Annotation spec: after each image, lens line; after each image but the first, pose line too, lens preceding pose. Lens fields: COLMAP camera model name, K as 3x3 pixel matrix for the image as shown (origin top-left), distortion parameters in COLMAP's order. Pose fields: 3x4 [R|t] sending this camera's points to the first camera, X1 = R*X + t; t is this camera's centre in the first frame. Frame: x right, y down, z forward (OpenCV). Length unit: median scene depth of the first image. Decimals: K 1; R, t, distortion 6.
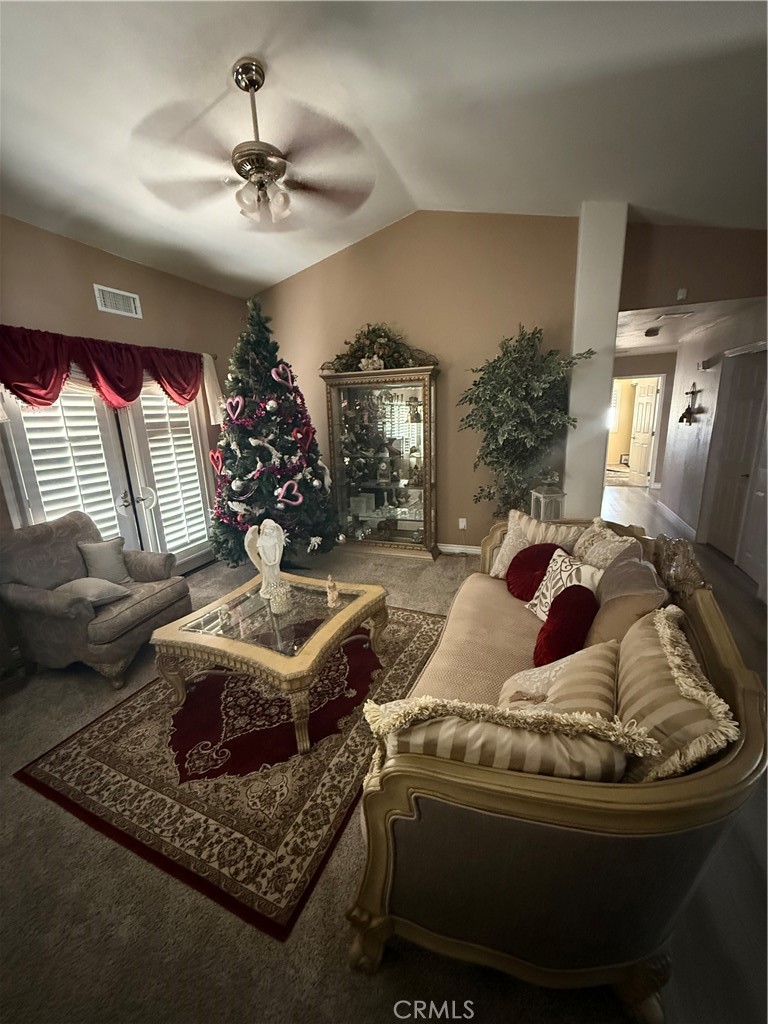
lens RADIAL K [[408.2, 0, 382.7], [0, 408.2, 512.7], [0, 0, 1]] dist [0.000907, 0.000401]
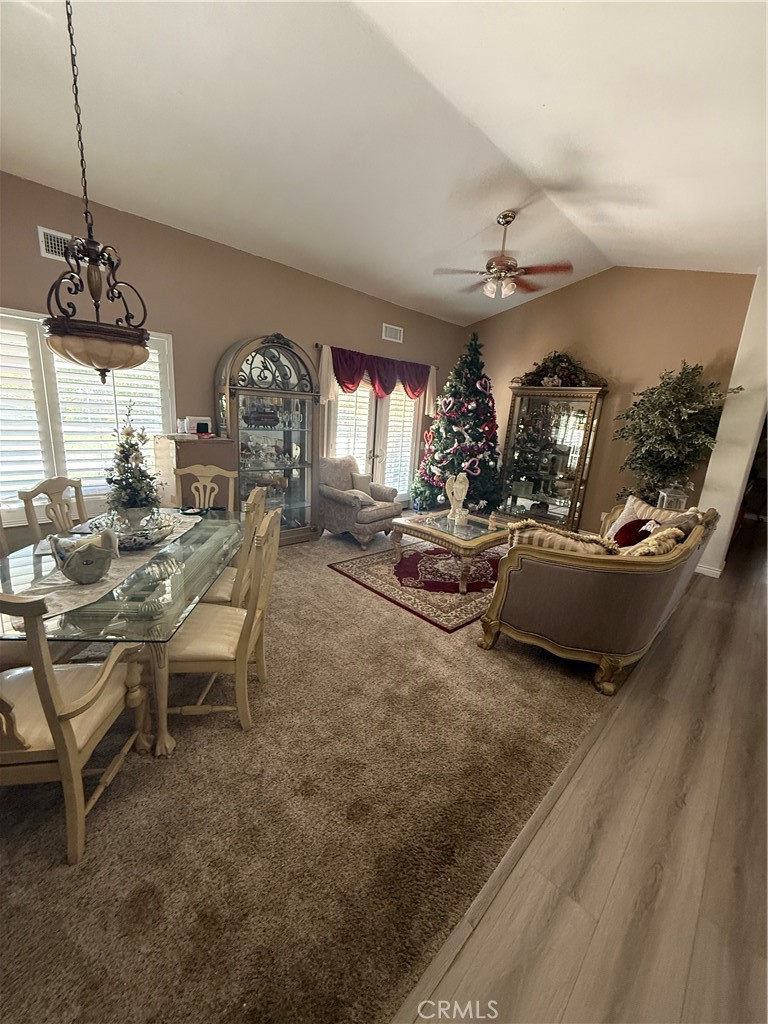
lens RADIAL K [[408.2, 0, 383.4], [0, 408.2, 512.3], [0, 0, 1]] dist [0.000907, 0.000401]
pose [[0.911363, 0.193316, -0.363381, 0.043785], [-0.194976, 0.980270, 0.032495, 0.125685], [0.362493, 0.041236, 0.931074, -0.459004]]
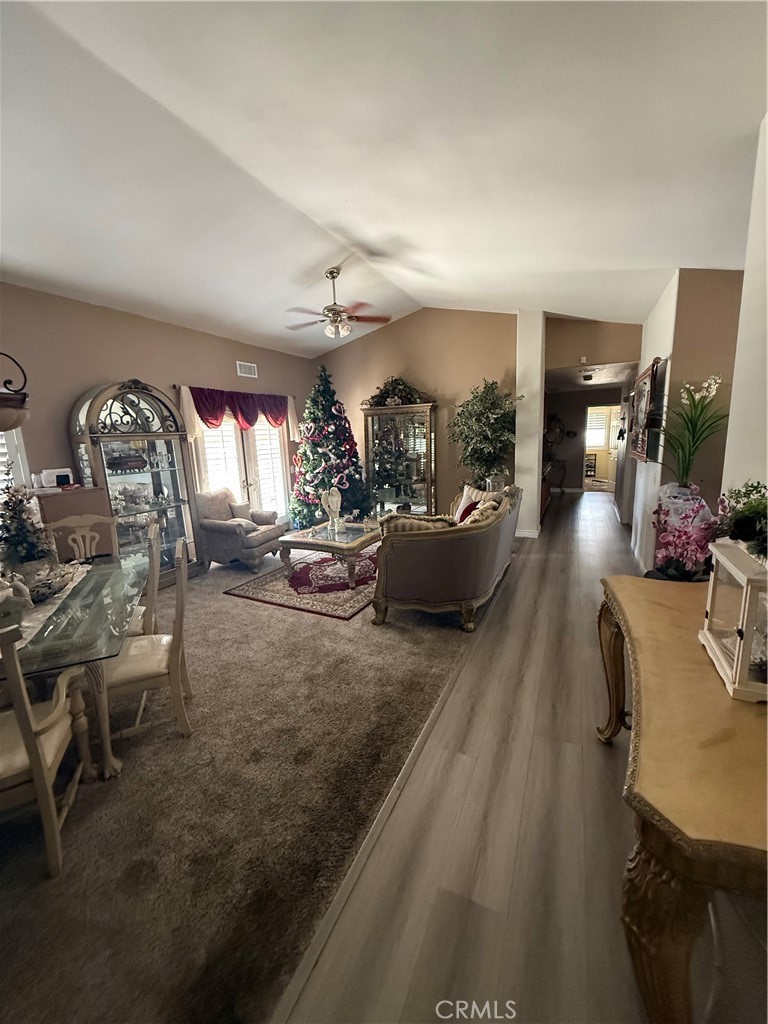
lens RADIAL K [[408.2, 0, 382.6], [0, 408.2, 512.1], [0, 0, 1]] dist [0.000907, 0.000401]
pose [[0.996818, 0.013860, -0.078500, 0.067549], [-0.018010, 0.998463, -0.052411, 0.157012], [0.077653, 0.053658, 0.995535, -0.603116]]
